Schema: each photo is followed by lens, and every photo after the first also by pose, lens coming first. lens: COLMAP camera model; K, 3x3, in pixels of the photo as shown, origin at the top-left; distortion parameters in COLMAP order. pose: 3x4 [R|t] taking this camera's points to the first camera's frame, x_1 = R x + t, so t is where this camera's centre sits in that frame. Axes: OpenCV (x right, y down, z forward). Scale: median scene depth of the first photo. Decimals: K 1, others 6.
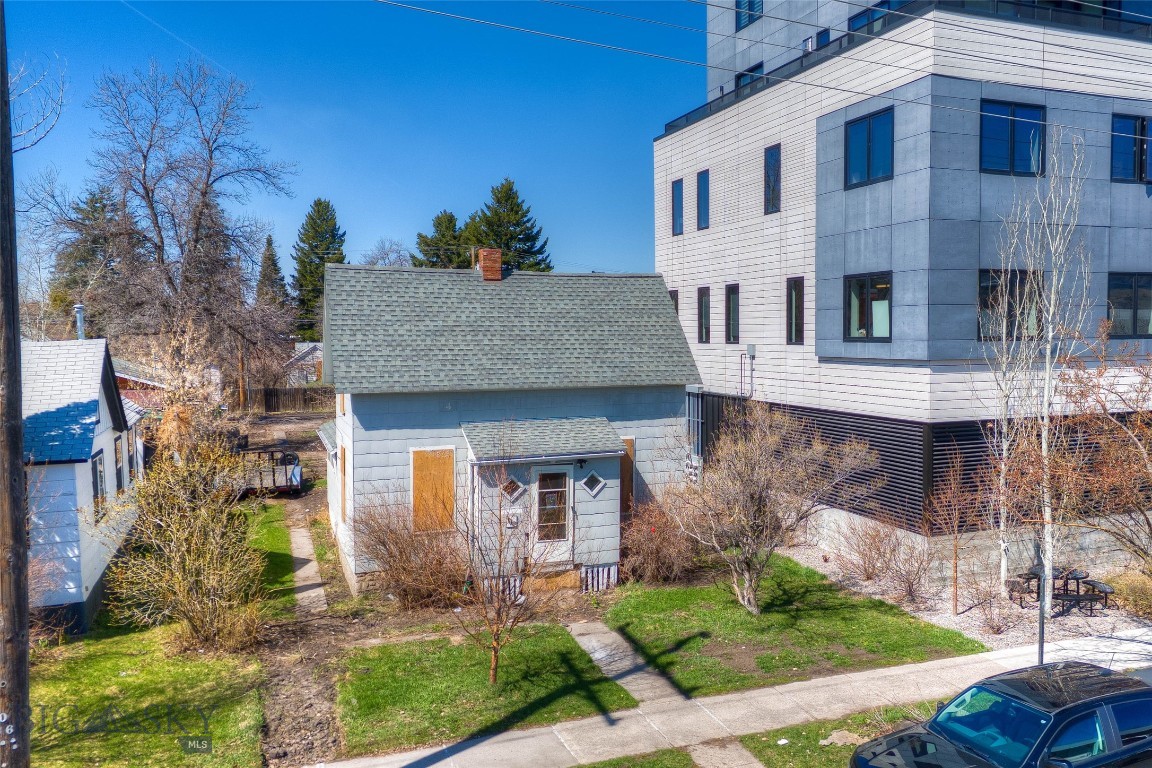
lens RADIAL K [[954.2, 0, 669.8], [0, 954.2, 387.1], [0, 0, 1]] dist [0.087132, -0.090747]
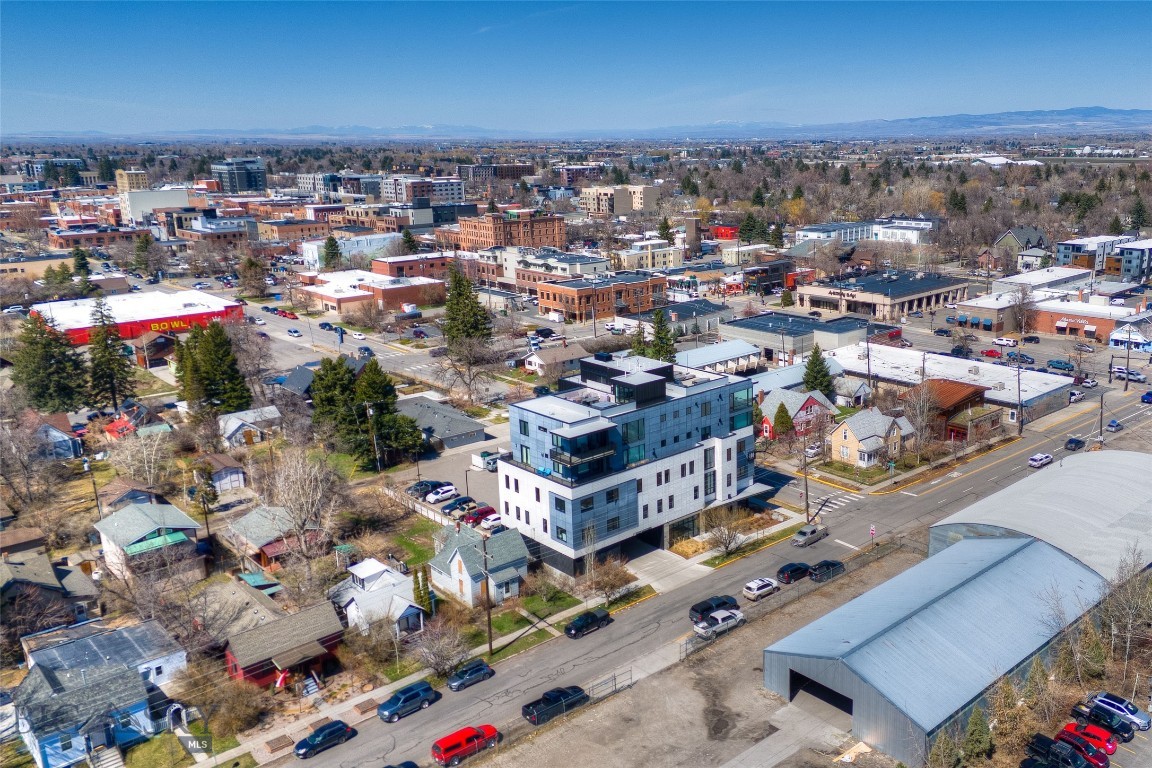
lens RADIAL K [[954.2, 0, 670.4], [0, 954.2, 400.0], [0, 0, 1]] dist [0.087132, -0.090747]
pose [[0.943615, -0.100111, 0.315543, -0.868955], [0.031245, 0.975855, 0.216171, -2.077303], [-0.329566, -0.194123, 0.923960, -4.170934]]
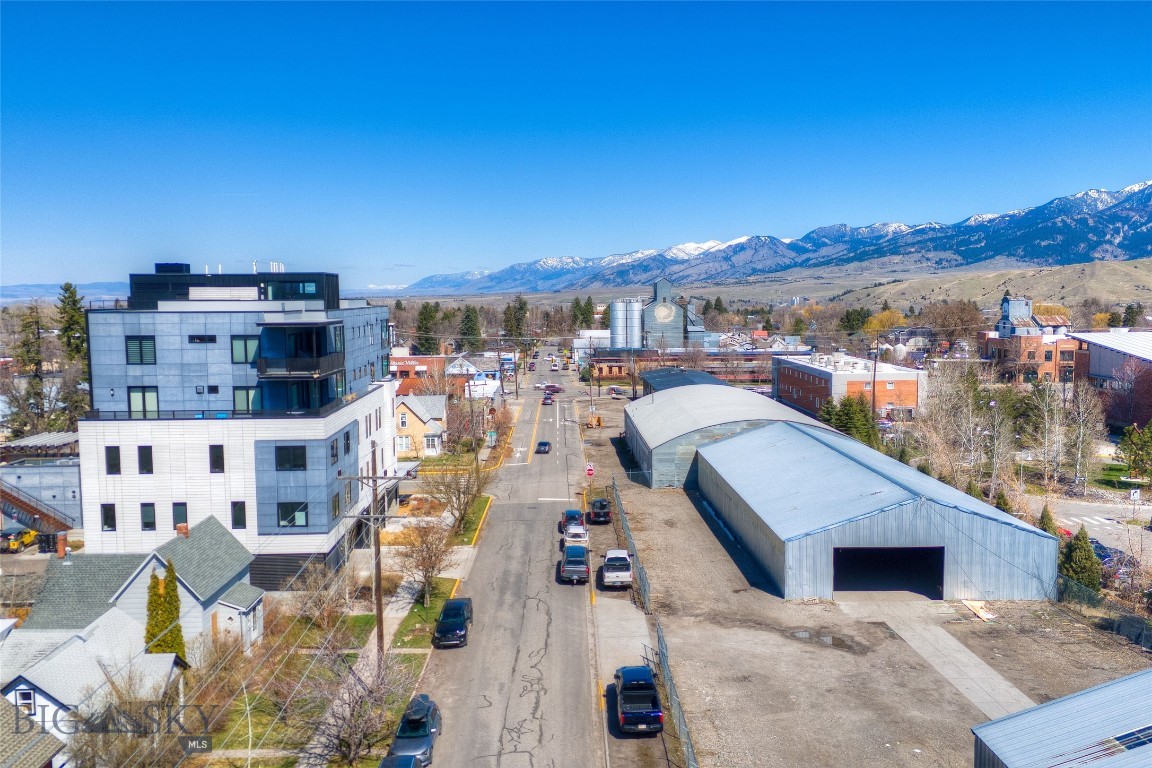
lens RADIAL K [[954.2, 0, 574.8], [0, 954.2, 384.4], [0, 0, 1]] dist [0.087132, -0.090747]
pose [[0.388037, -0.086810, 0.917546, -2.216816], [0.059360, 0.995841, 0.069114, -0.670652], [-0.919730, 0.027647, 0.391576, -0.924868]]
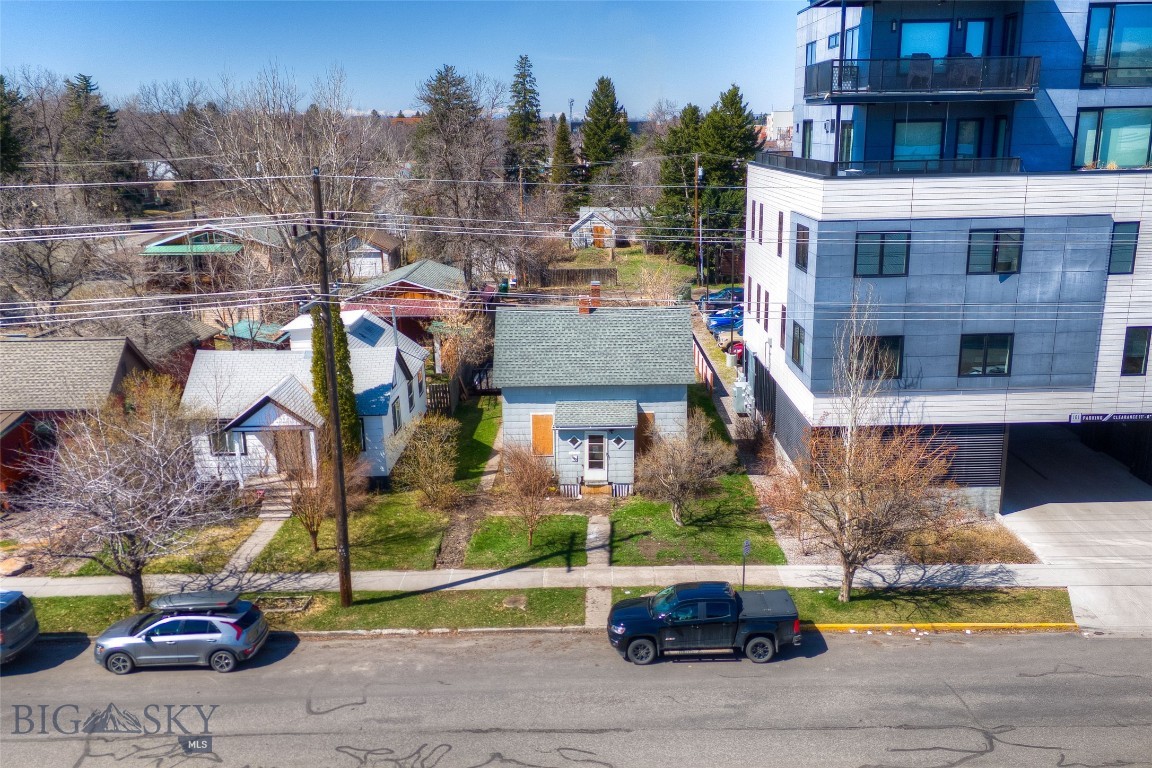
lens RADIAL K [[954.2, 0, 608.4], [0, 954.2, 389.2], [0, 0, 1]] dist [0.087132, -0.090747]
pose [[0.924928, 0.094519, -0.368205, 0.575807], [-0.014944, 0.976888, 0.213230, -0.394612], [0.379850, -0.191720, 0.904963, -0.664164]]
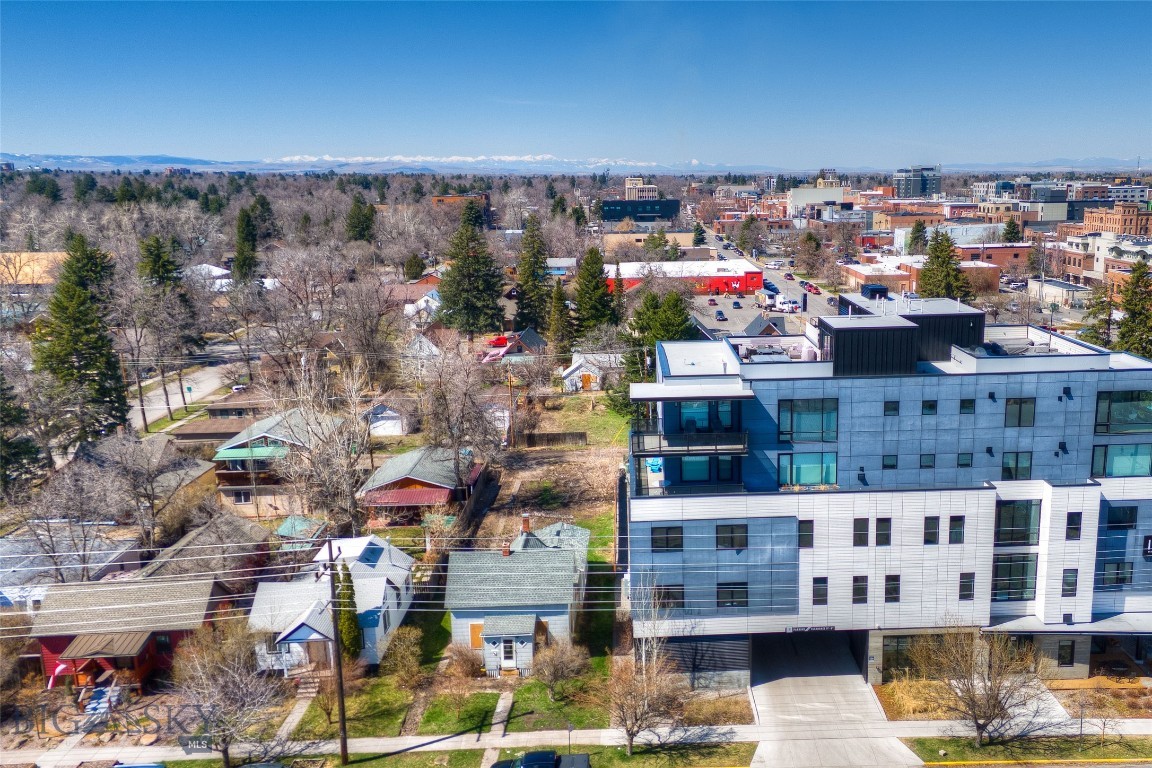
lens RADIAL K [[954.2, 0, 674.8], [0, 954.2, 382.0], [0, 0, 1]] dist [0.087132, -0.090747]
pose [[0.932944, 0.067992, -0.353543, 1.379126], [-0.010504, 0.986728, 0.162044, -1.203047], [0.359869, -0.147464, 0.921276, -1.484443]]
